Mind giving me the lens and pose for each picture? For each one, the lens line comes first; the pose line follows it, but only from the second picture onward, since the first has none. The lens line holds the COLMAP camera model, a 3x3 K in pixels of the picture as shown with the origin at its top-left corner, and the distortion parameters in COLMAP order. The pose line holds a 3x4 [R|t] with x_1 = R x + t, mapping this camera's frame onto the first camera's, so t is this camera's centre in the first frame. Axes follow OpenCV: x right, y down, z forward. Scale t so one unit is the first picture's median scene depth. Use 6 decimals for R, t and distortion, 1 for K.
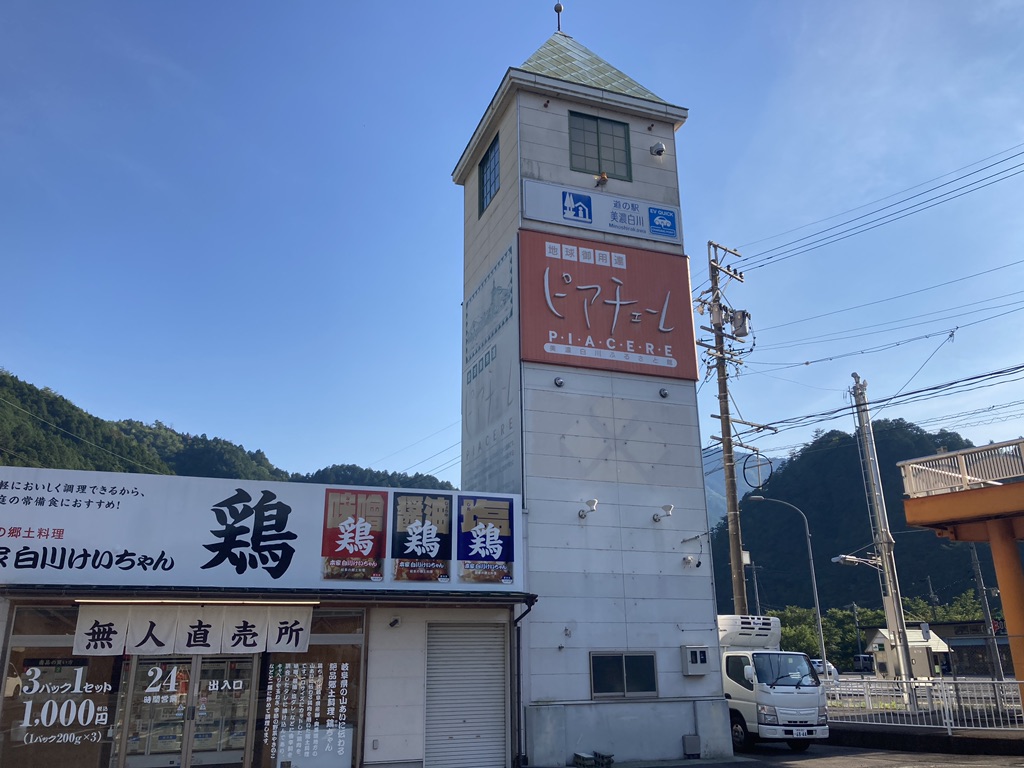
lens RADIAL K [[773.3, 0, 512.0], [0, 773.3, 384.0], [0, 0, 1]] dist [0.011703, -0.036168]
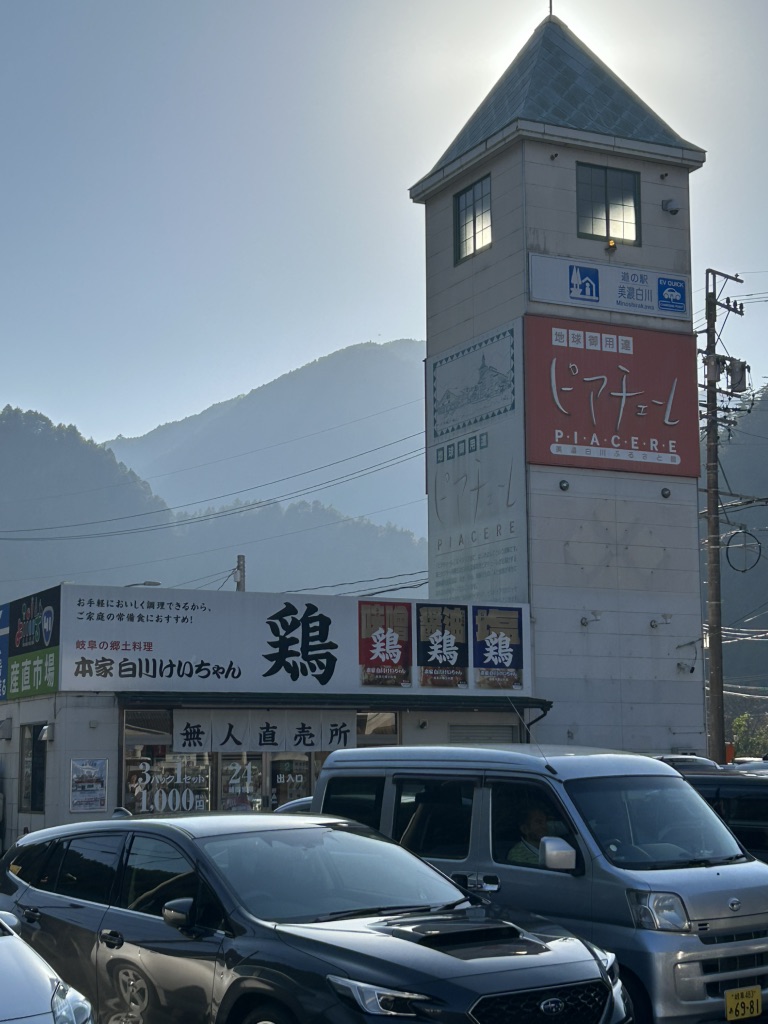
lens RADIAL K [[1544.4, 0, 384.0], [0, 1544.4, 512.0], [0, 0, 1]] dist [0.032515, -0.087005]
pose [[0.994037, 0.023155, 0.106560, -0.421570], [-0.040932, 0.984971, 0.167802, -0.325831], [-0.101073, -0.171163, 0.980045, -1.000168]]
